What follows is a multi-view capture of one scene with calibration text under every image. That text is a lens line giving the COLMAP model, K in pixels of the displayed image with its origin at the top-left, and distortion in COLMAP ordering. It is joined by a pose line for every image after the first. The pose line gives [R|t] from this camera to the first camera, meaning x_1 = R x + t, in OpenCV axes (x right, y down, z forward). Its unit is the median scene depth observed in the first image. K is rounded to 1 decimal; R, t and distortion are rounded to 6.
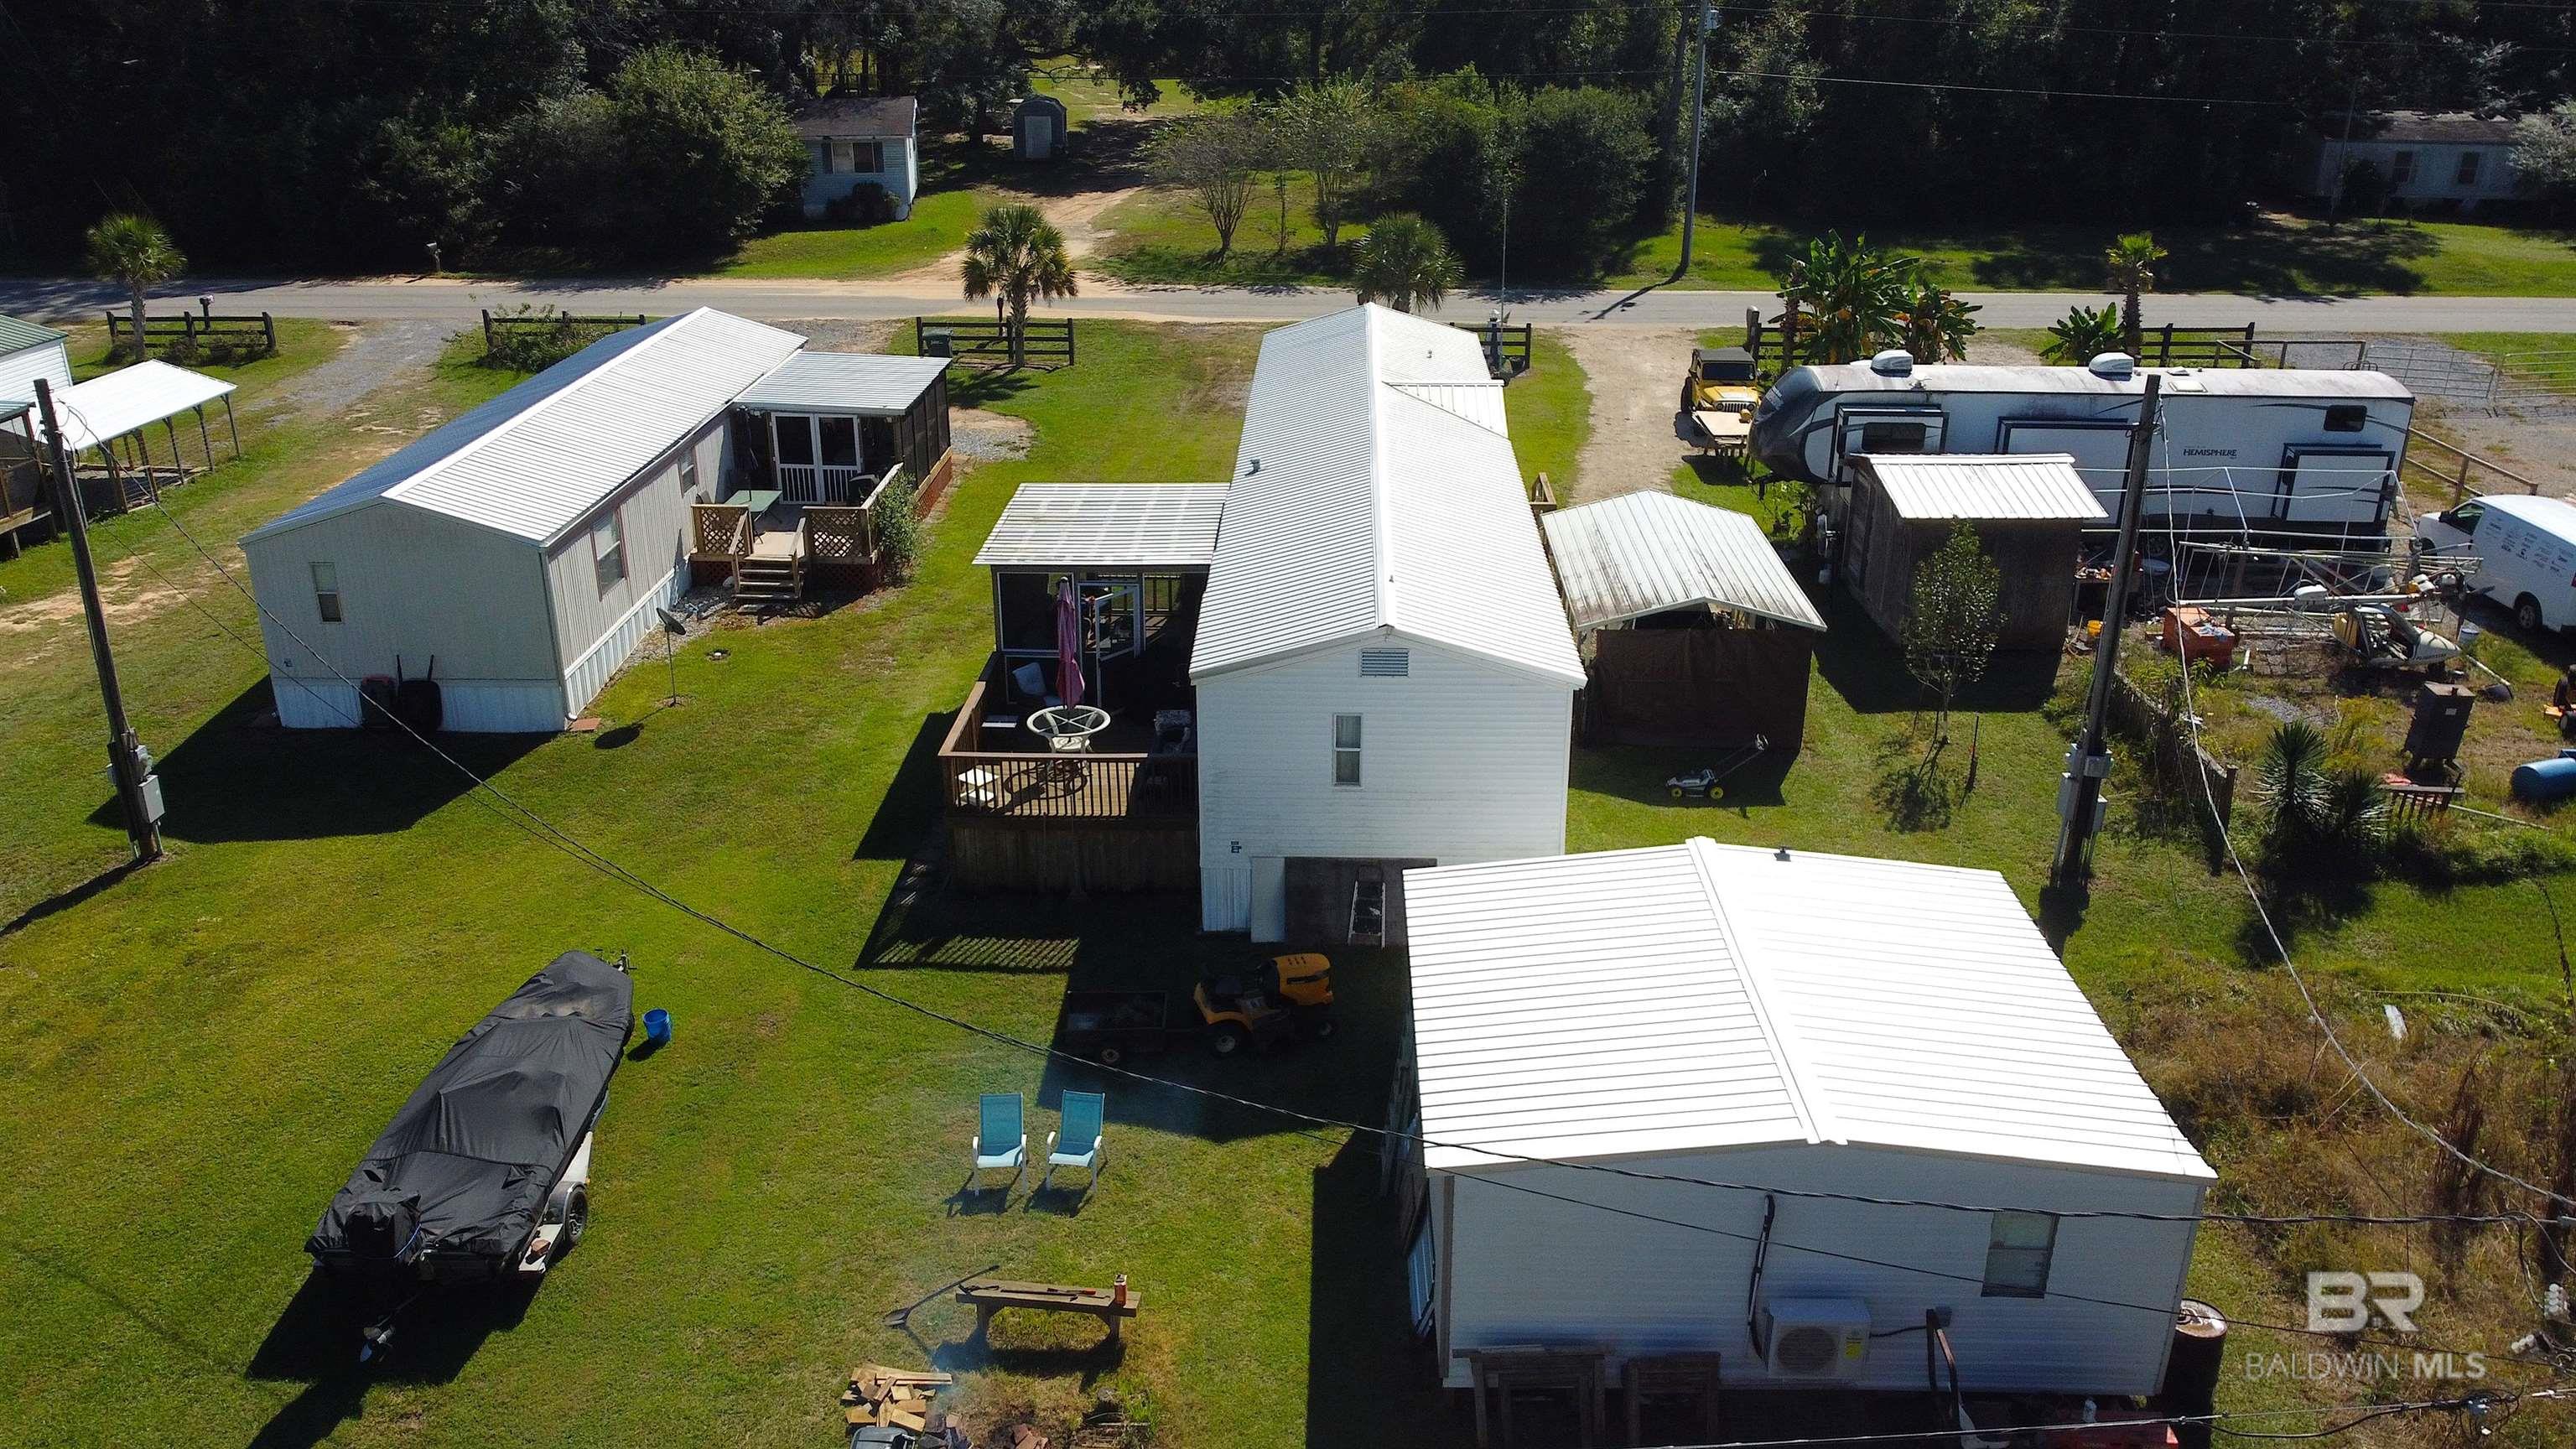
lens RADIAL K [[1932.5, 0, 1284.9], [0, 1932.5, 719.1], [0, 0, 1]] dist [0.002325, -0.008088]
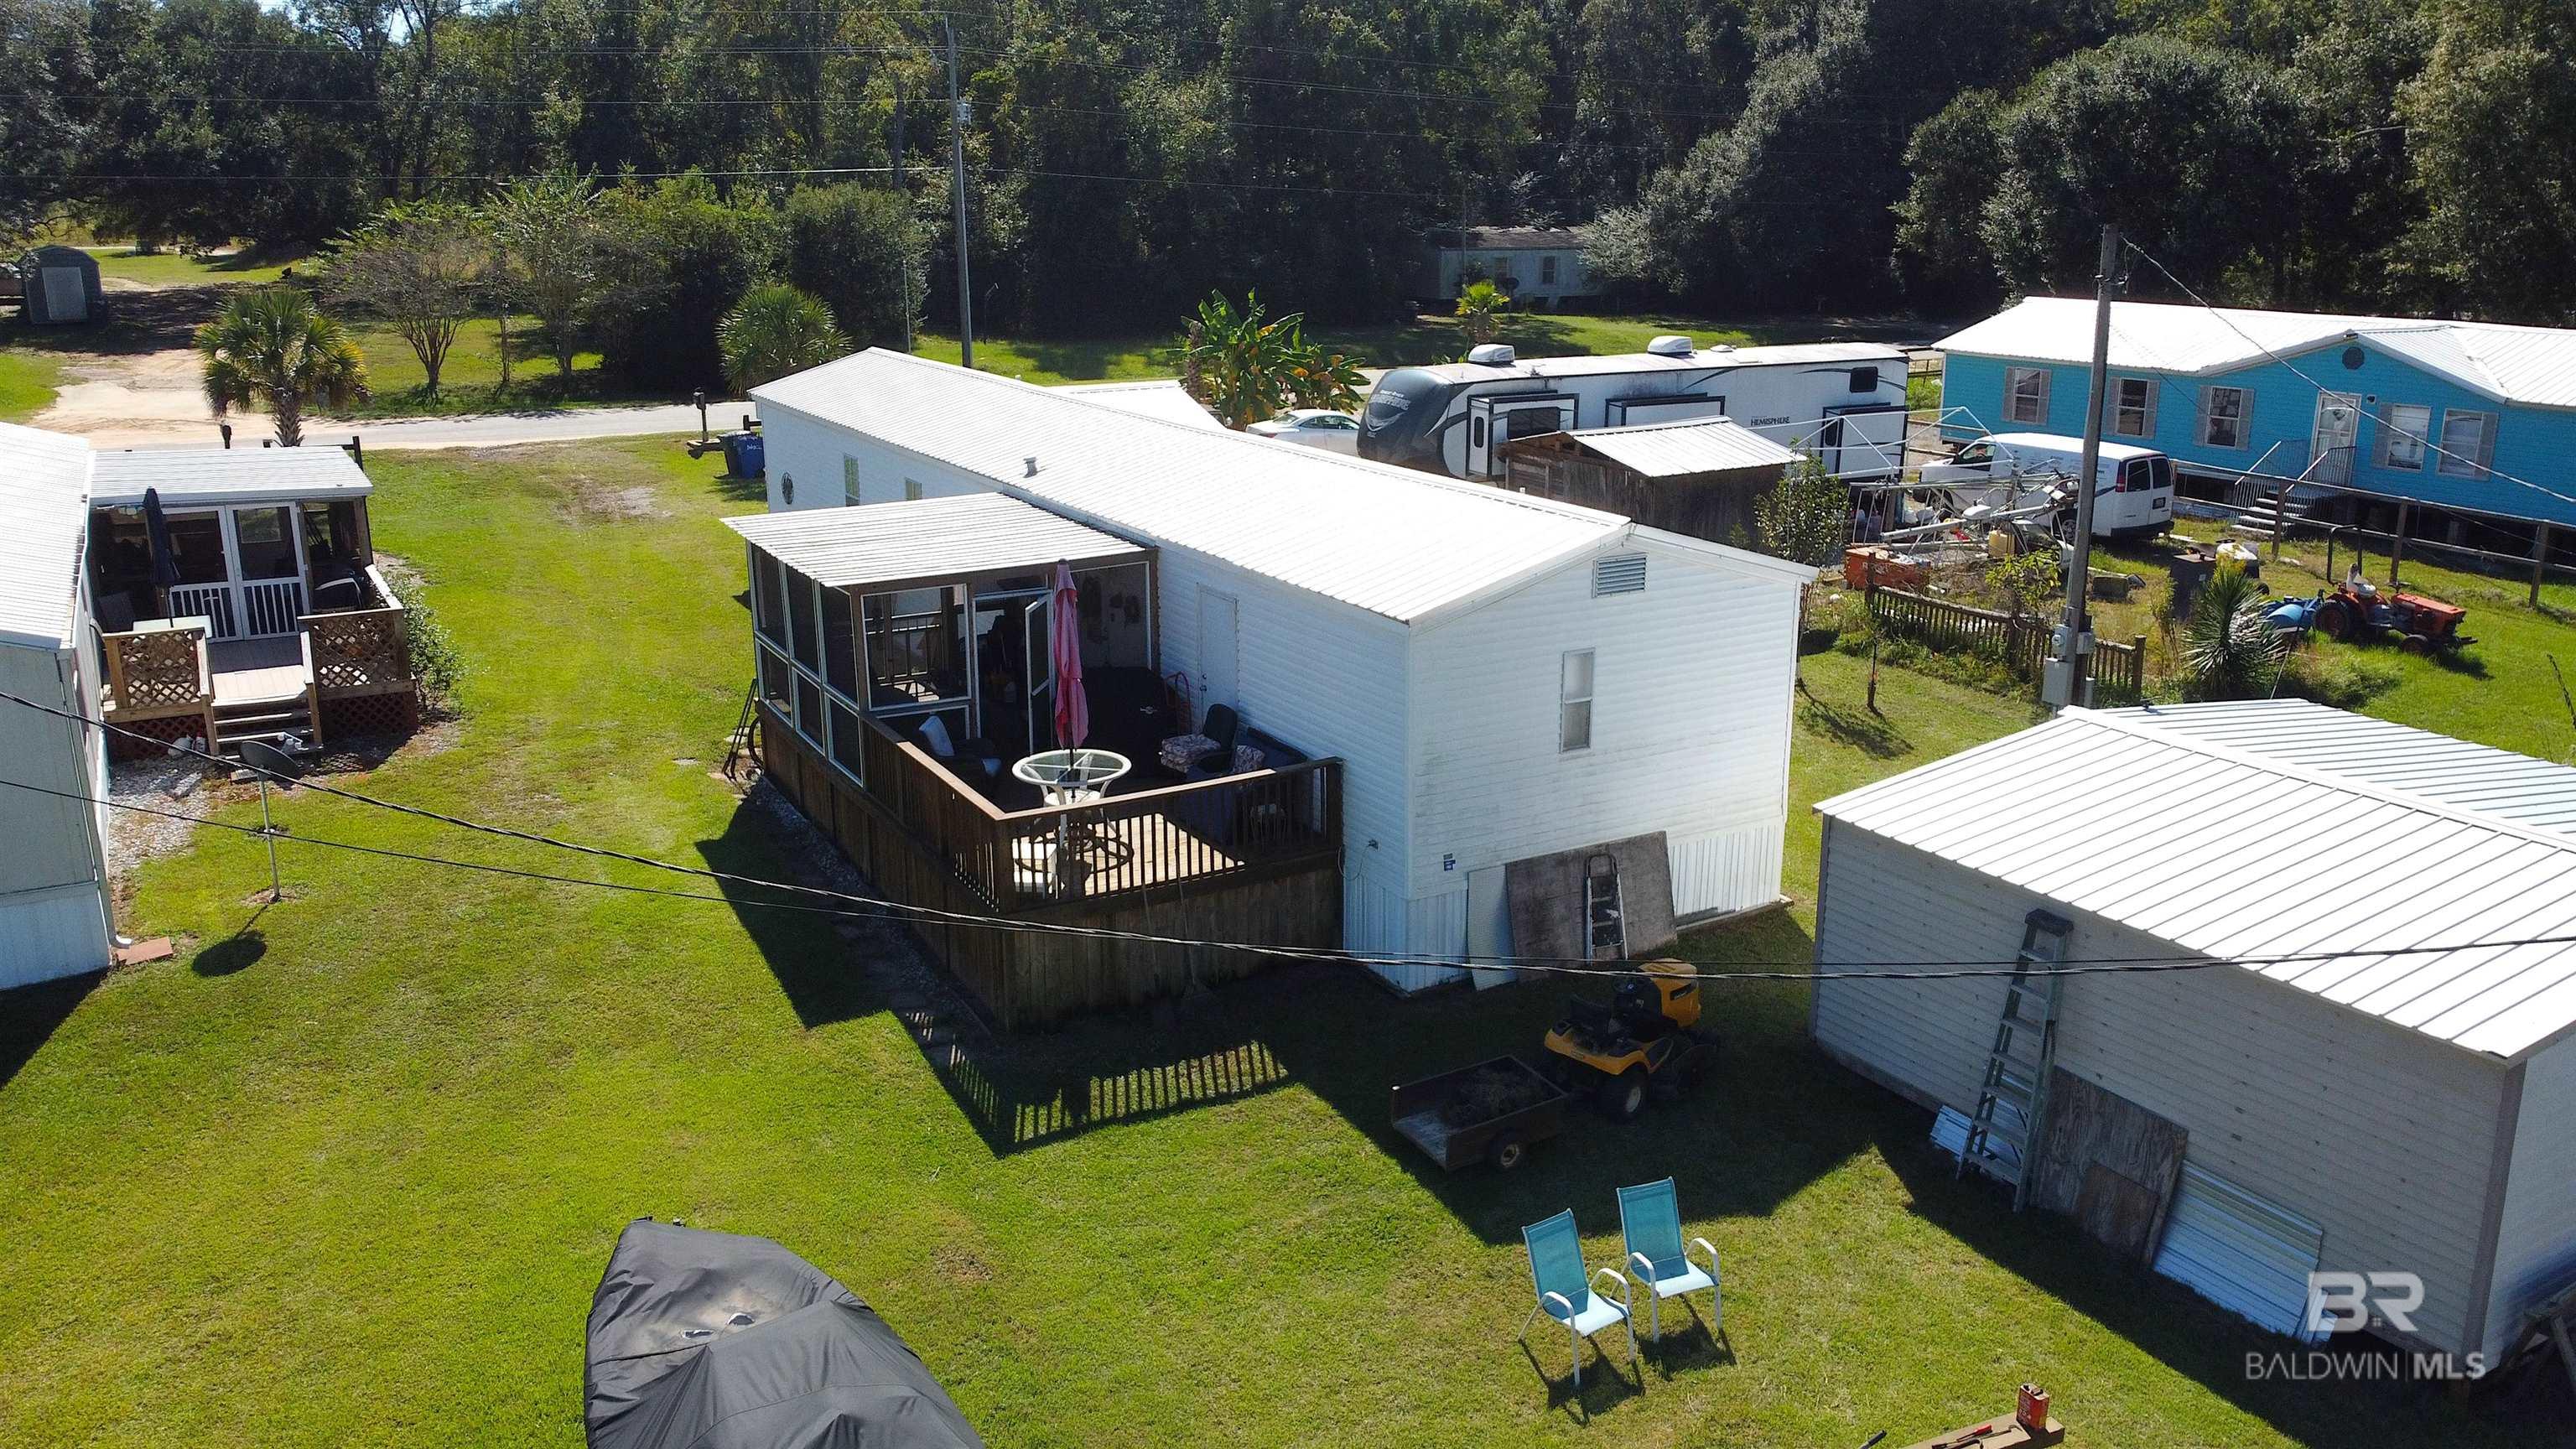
lens RADIAL K [[1932.5, 0, 1284.9], [0, 1932.5, 719.1], [0, 0, 1]] dist [0.002325, -0.008088]
pose [[0.858610, -0.139897, 0.493171, -0.349273], [0.192690, 0.979568, -0.057601, 0.035147], [-0.475036, 0.144486, 0.868023, 0.313178]]
